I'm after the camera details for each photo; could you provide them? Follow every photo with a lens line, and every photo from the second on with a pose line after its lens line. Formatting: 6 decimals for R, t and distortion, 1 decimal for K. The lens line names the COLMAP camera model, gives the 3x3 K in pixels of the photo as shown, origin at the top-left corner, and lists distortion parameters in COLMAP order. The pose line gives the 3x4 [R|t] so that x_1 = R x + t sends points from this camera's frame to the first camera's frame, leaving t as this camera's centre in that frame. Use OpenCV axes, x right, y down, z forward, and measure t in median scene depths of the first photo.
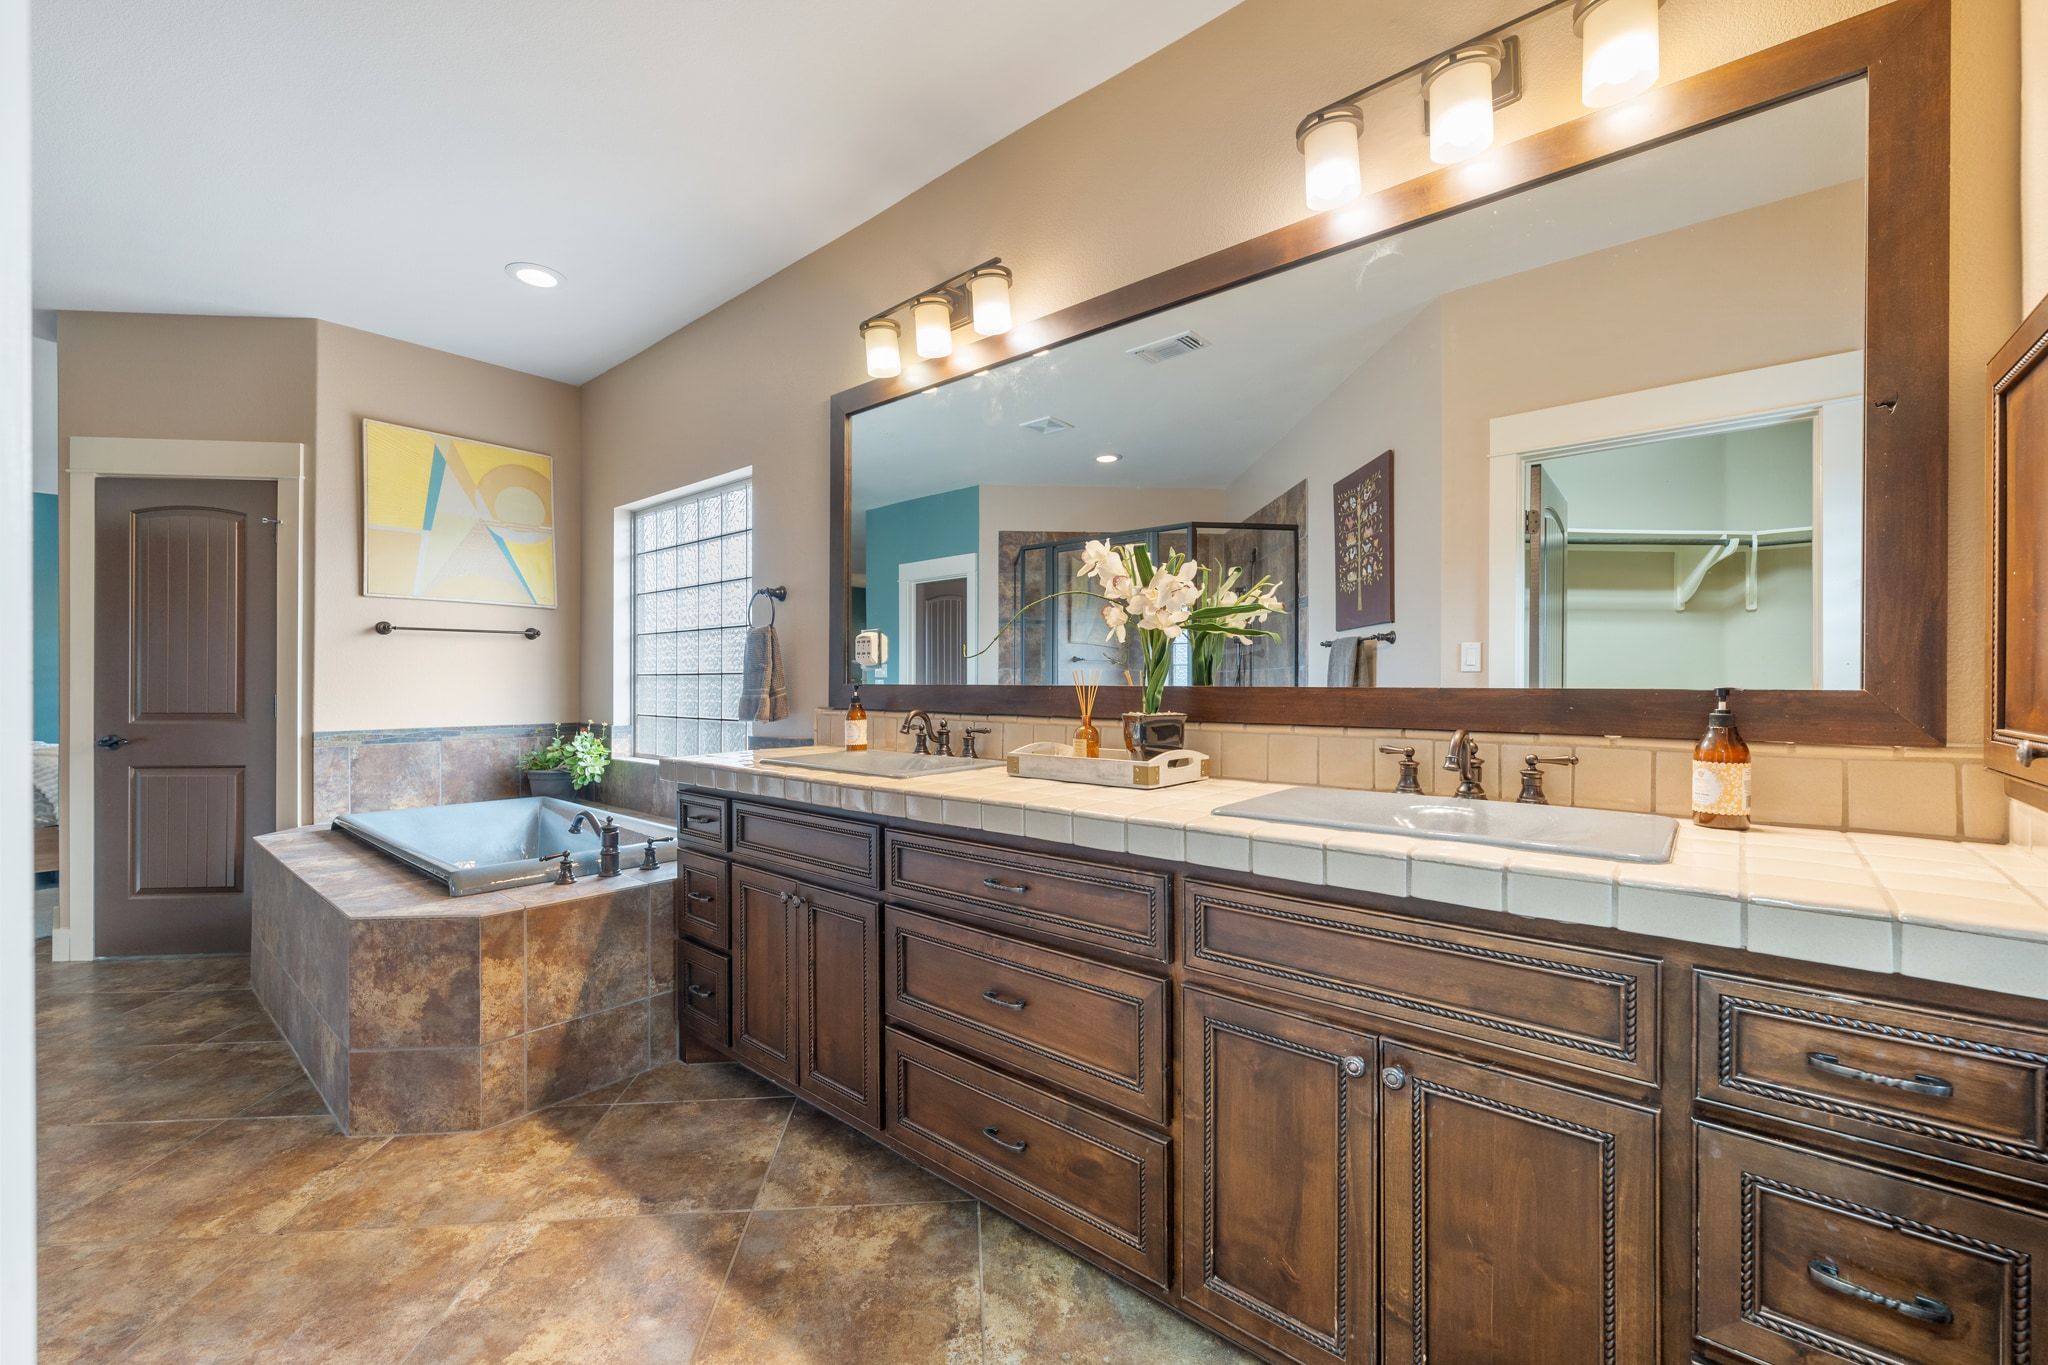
lens RADIAL K [[815.6, 0, 1022.9], [0, 815.6, 685.1], [0, 0, 1]] dist [0.002746, -0.000033]
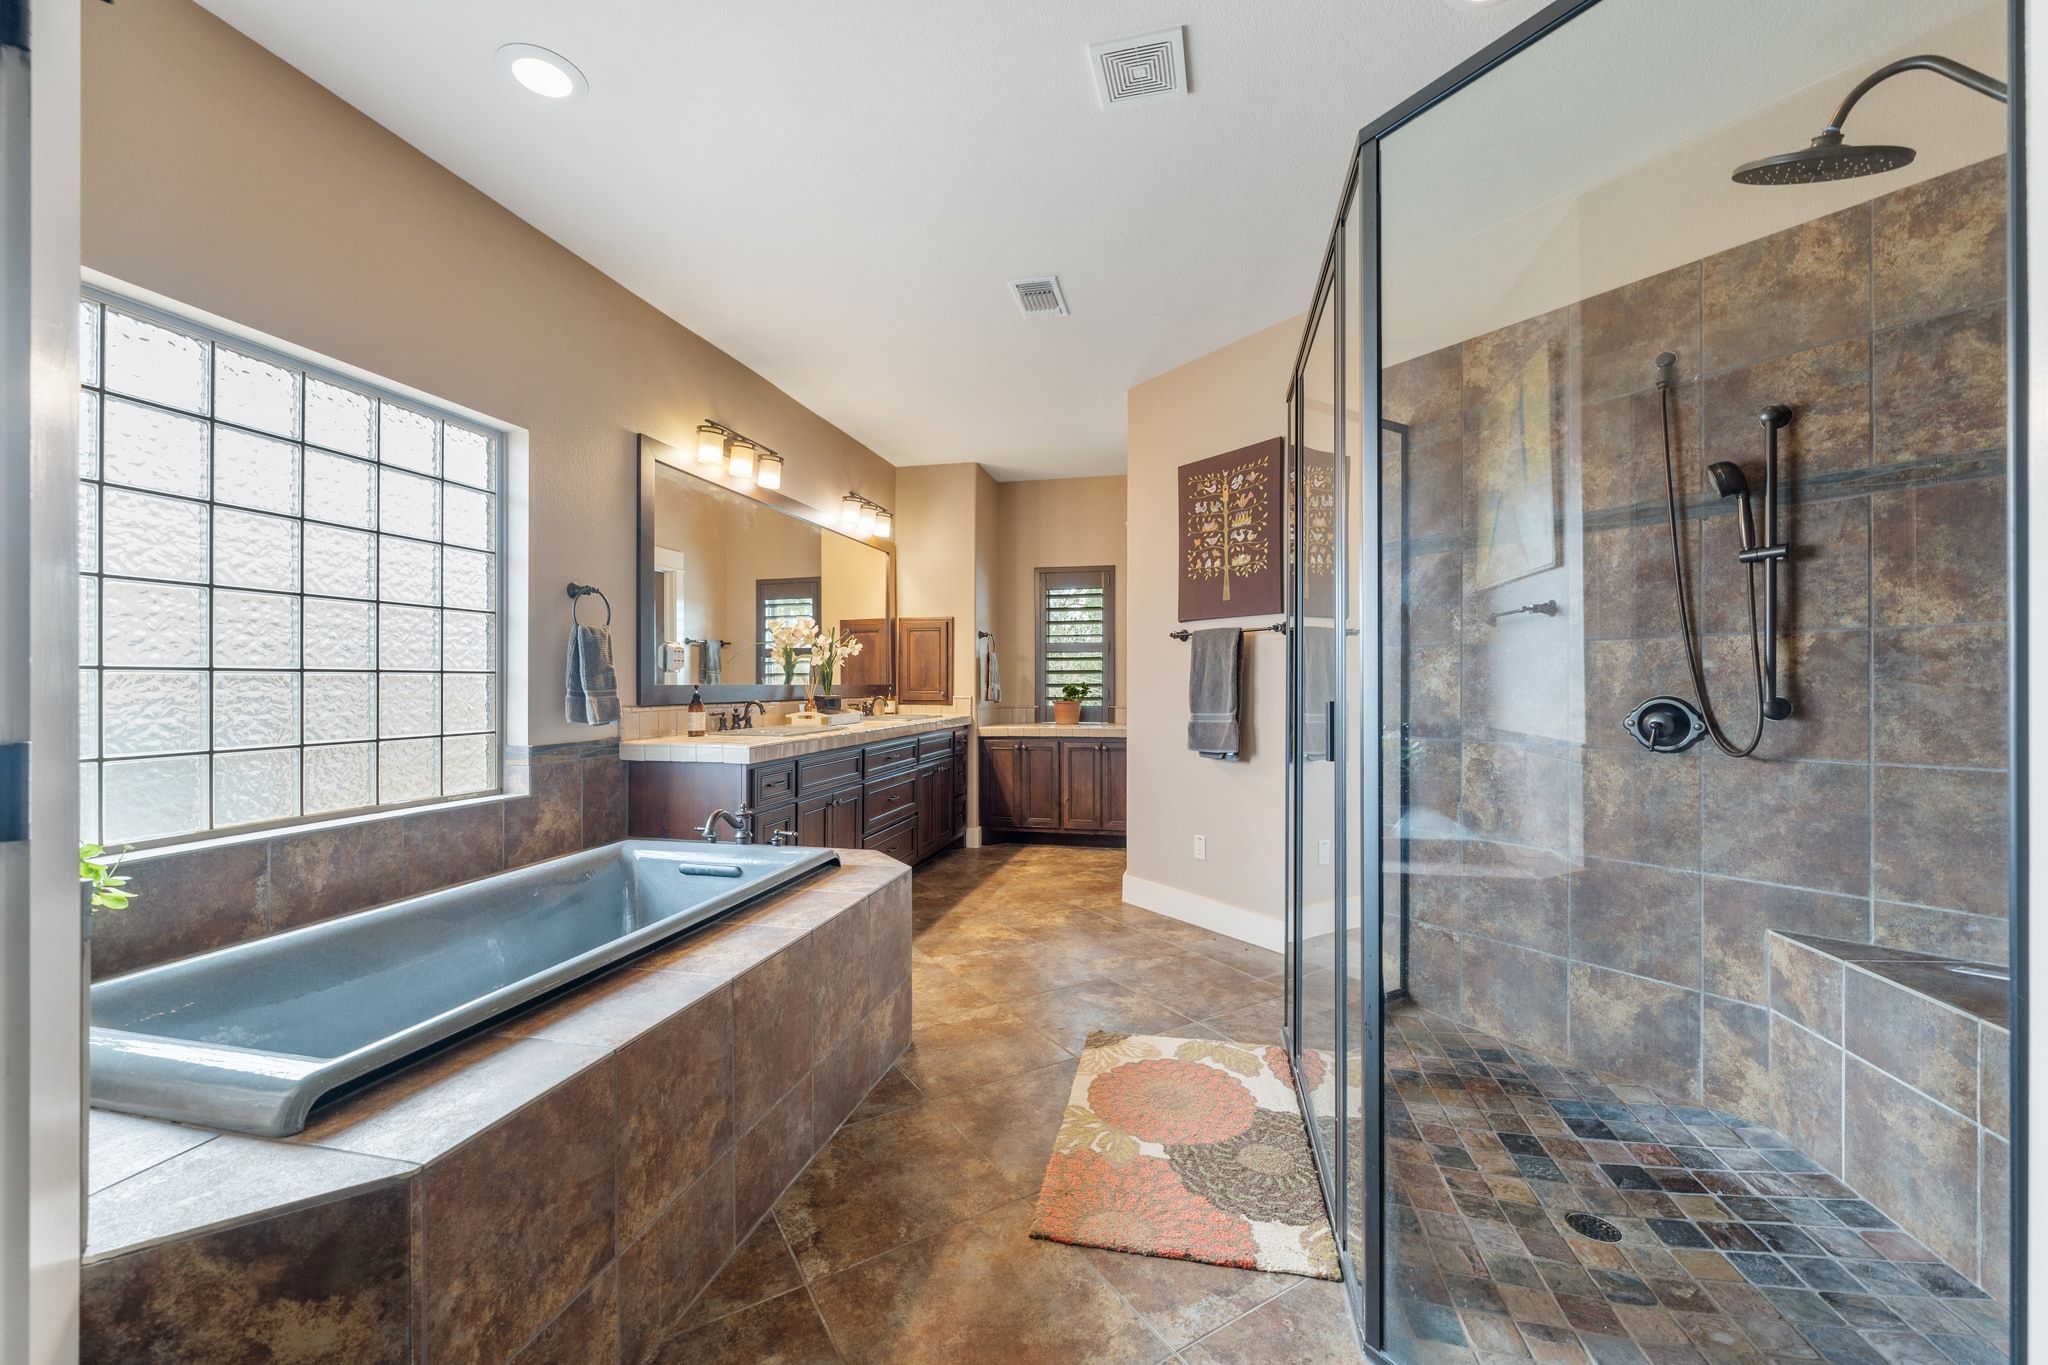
lens RADIAL K [[815.6, 0, 1022.7], [0, 815.6, 673.9], [0, 0, 1]] dist [0.002746, -0.000033]
pose [[-0.449638, -0.002851, 0.893206, -2.387889], [0.001442, 0.999991, 0.003918, -0.025543], [-0.893210, 0.003050, -0.449630, 1.663431]]
